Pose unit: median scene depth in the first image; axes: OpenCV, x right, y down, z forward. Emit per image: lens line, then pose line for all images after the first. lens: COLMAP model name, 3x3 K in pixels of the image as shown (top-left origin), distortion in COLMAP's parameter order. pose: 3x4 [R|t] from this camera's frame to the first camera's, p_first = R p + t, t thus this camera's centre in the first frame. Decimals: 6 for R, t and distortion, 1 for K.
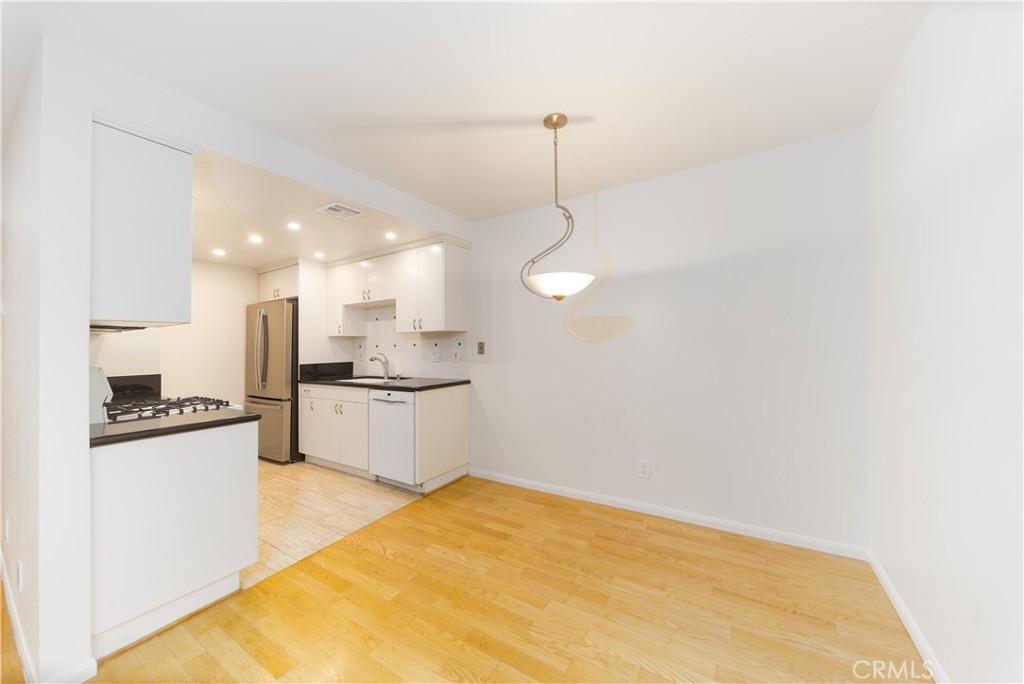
lens RADIAL K [[365.5, 0, 515.9], [0, 365.5, 325.6], [0, 0, 1]] dist [-0.001142, -0.000013]
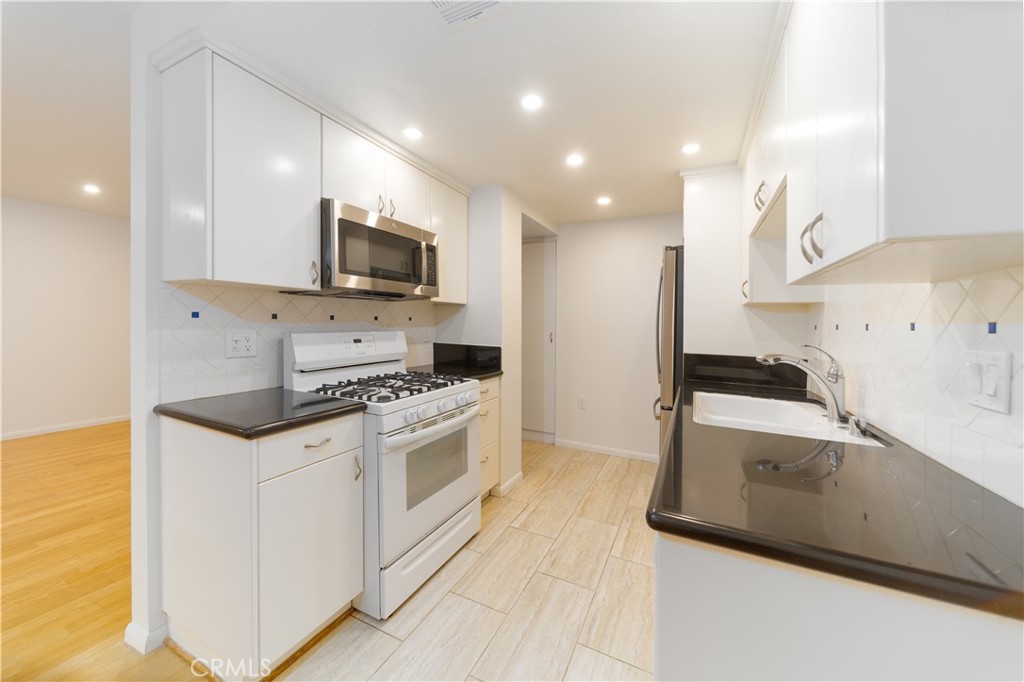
lens RADIAL K [[365.5, 0, 518.8], [0, 365.5, 318.4], [0, 0, 1]] dist [-0.001142, -0.000013]
pose [[0.117353, 0.011776, -0.993020, -0.043320], [0.029172, 0.999457, 0.015300, 0.034790], [0.992662, -0.030763, 0.116946, 0.682983]]
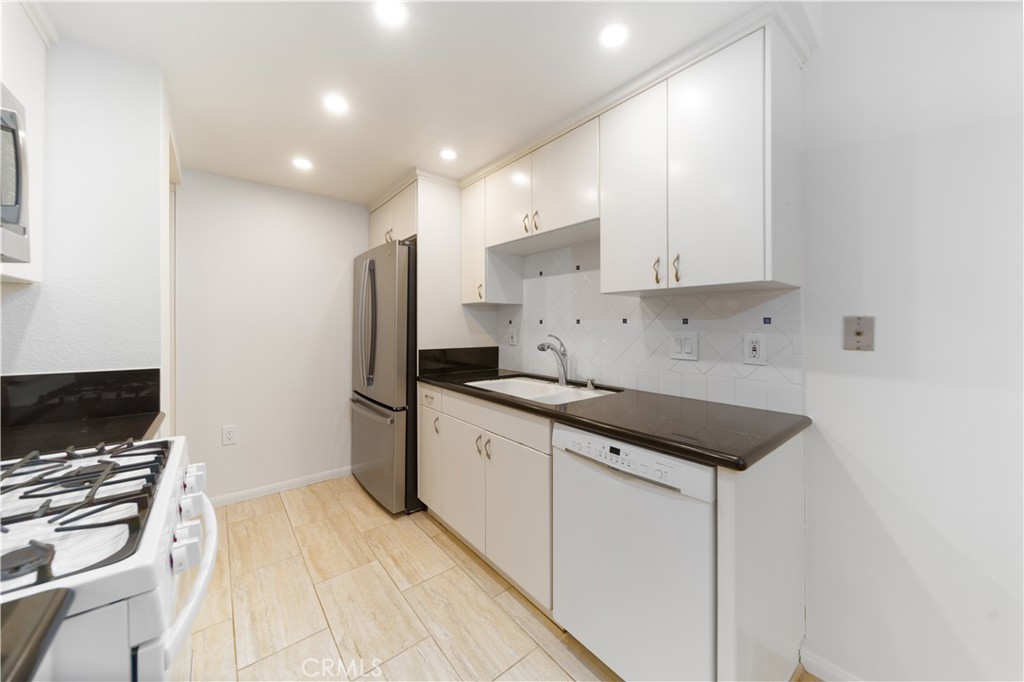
lens RADIAL K [[365.5, 0, 512.4], [0, 365.5, 312.7], [0, 0, 1]] dist [-0.001142, -0.000013]
pose [[0.948392, 0.012796, -0.316842, -0.266911], [-0.004008, 0.999589, 0.028371, 0.029451], [0.317075, -0.025636, 0.948054, 0.497841]]
